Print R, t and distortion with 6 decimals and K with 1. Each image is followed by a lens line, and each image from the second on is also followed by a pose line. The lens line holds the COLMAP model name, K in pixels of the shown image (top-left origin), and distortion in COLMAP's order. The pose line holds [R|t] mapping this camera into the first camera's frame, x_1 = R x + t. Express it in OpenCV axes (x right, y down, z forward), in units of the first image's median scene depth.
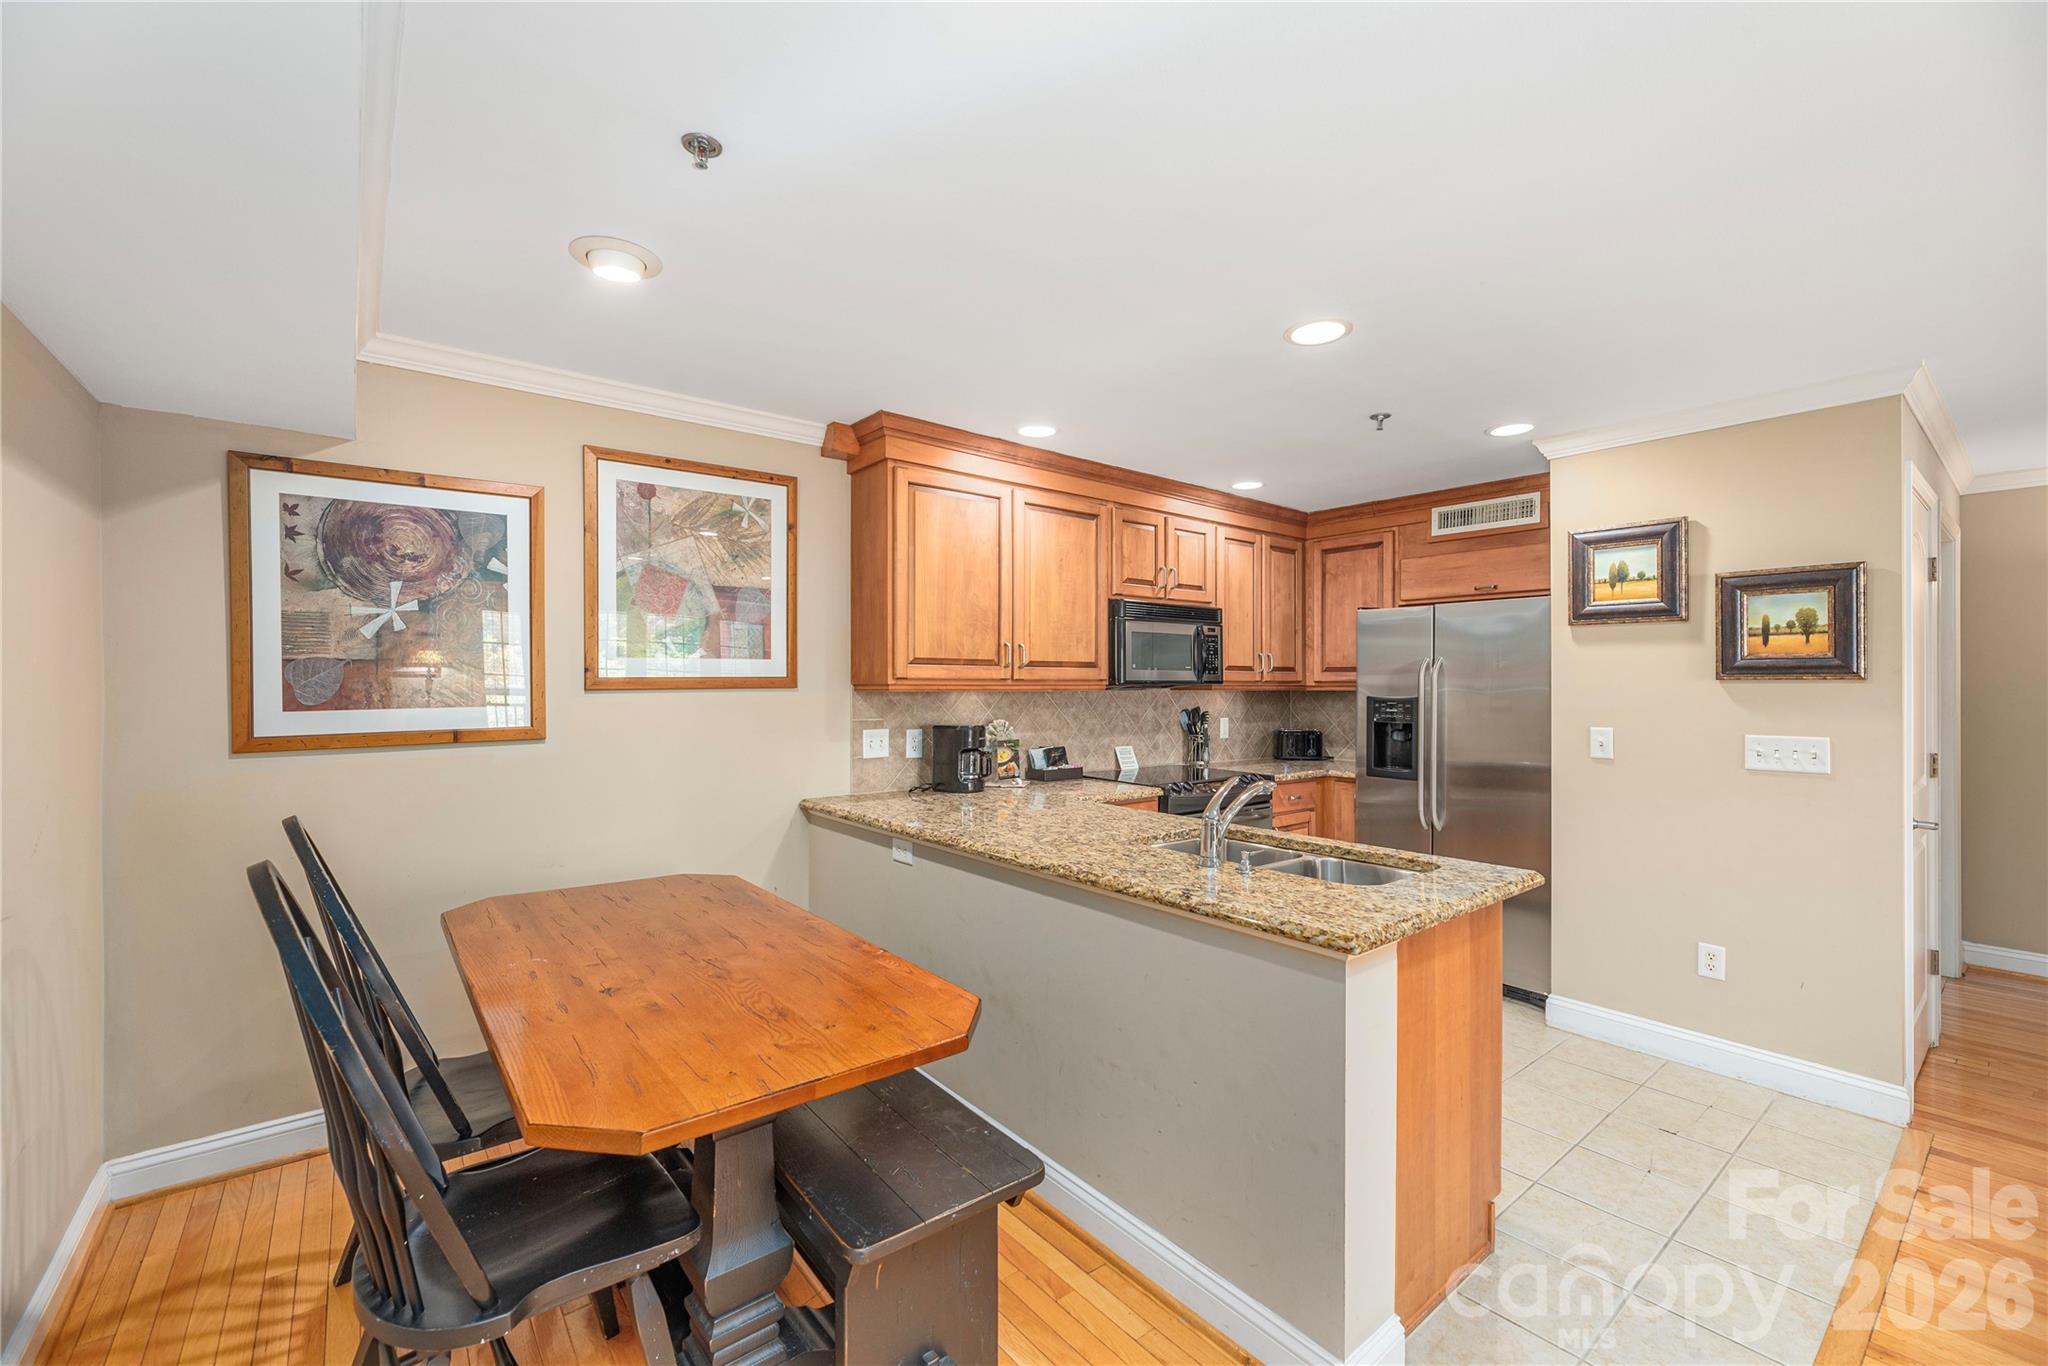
lens RADIAL K [[833.6, 0, 1021.6], [0, 833.6, 683.3], [0, 0, 1]] dist [-0.001697, -0.000027]
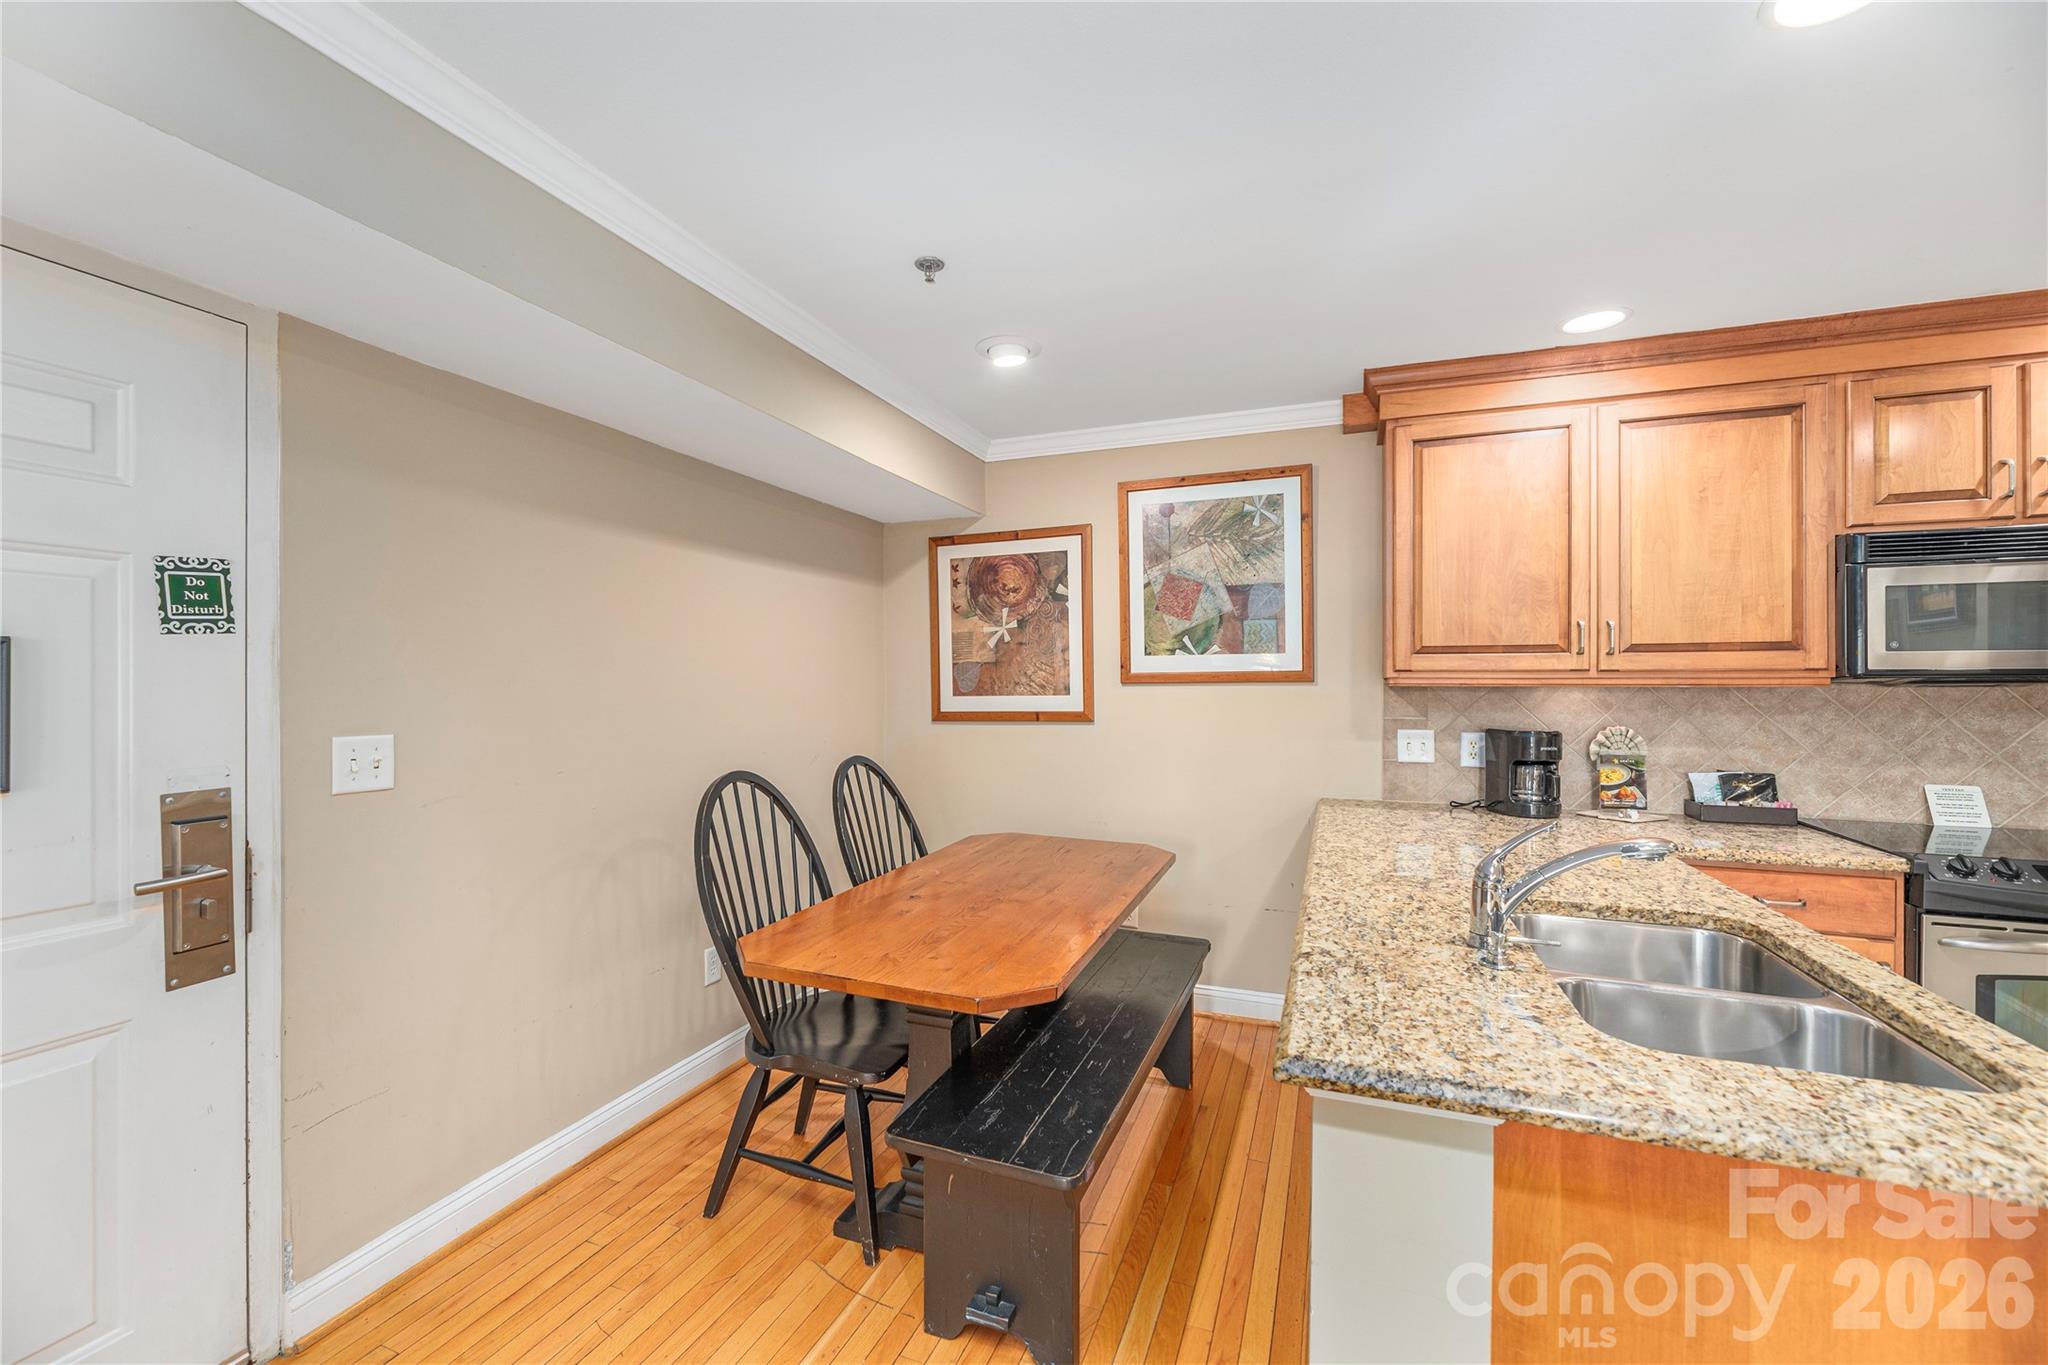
lens RADIAL K [[833.6, 0, 1019.6], [0, 833.6, 682.6], [0, 0, 1]] dist [-0.001697, -0.000027]
pose [[0.505538, 0.000843, -0.862804, 0.392823], [0.002615, 0.999993, 0.002509, 0.002982], [0.862801, -0.003525, 0.505532, 0.219730]]
